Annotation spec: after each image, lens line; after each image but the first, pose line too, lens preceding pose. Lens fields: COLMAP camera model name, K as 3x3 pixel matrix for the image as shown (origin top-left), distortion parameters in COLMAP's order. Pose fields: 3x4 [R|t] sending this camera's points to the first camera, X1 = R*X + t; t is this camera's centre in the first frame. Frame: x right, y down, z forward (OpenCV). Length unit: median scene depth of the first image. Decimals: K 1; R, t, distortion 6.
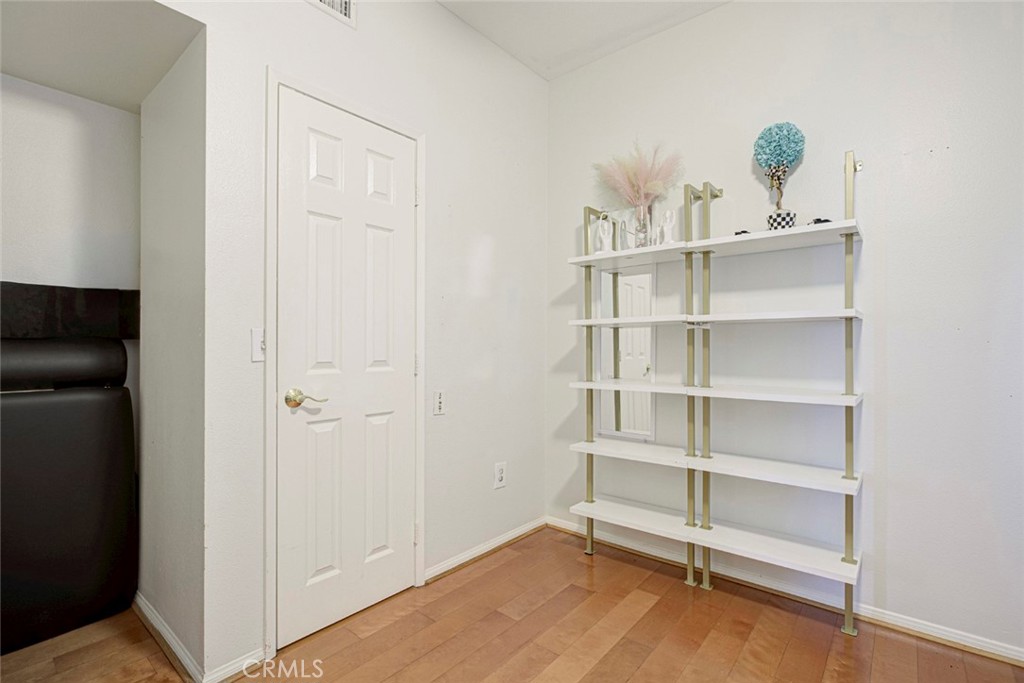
lens RADIAL K [[473.7, 0, 504.5], [0, 473.7, 347.6], [0, 0, 1]] dist [-0.003822, 0.001553]
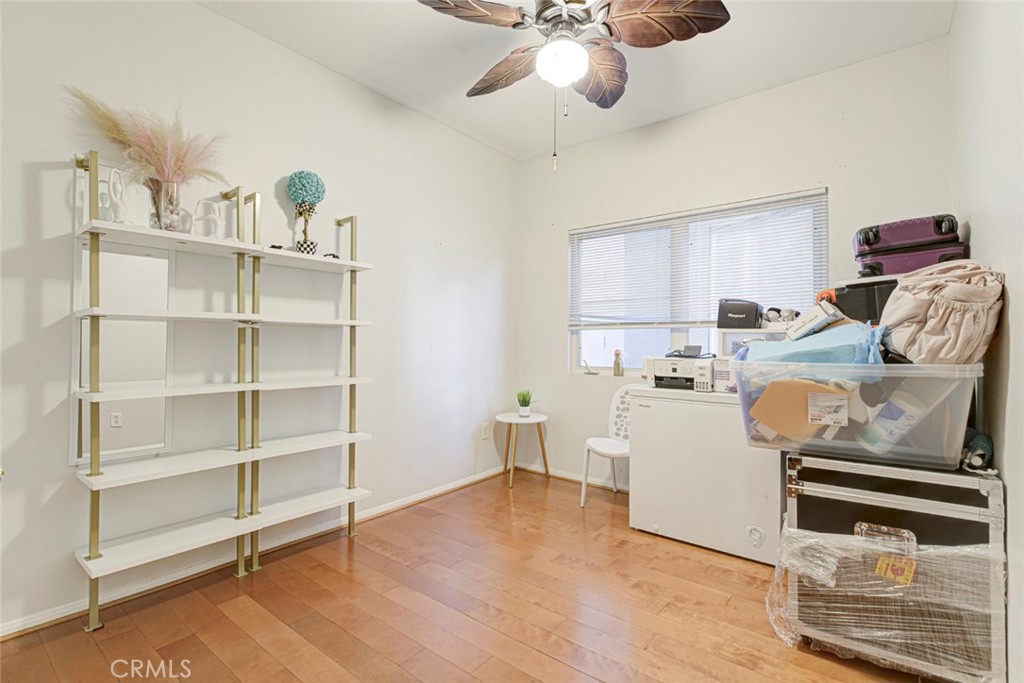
lens RADIAL K [[473.7, 0, 511.1], [0, 473.7, 337.4], [0, 0, 1]] dist [-0.003822, 0.001553]
pose [[-0.026903, 0.017558, 0.999484, -0.665924], [0.000176, 0.999846, -0.017559, 0.000595], [-0.999638, -0.000297, -0.026901, 0.447315]]
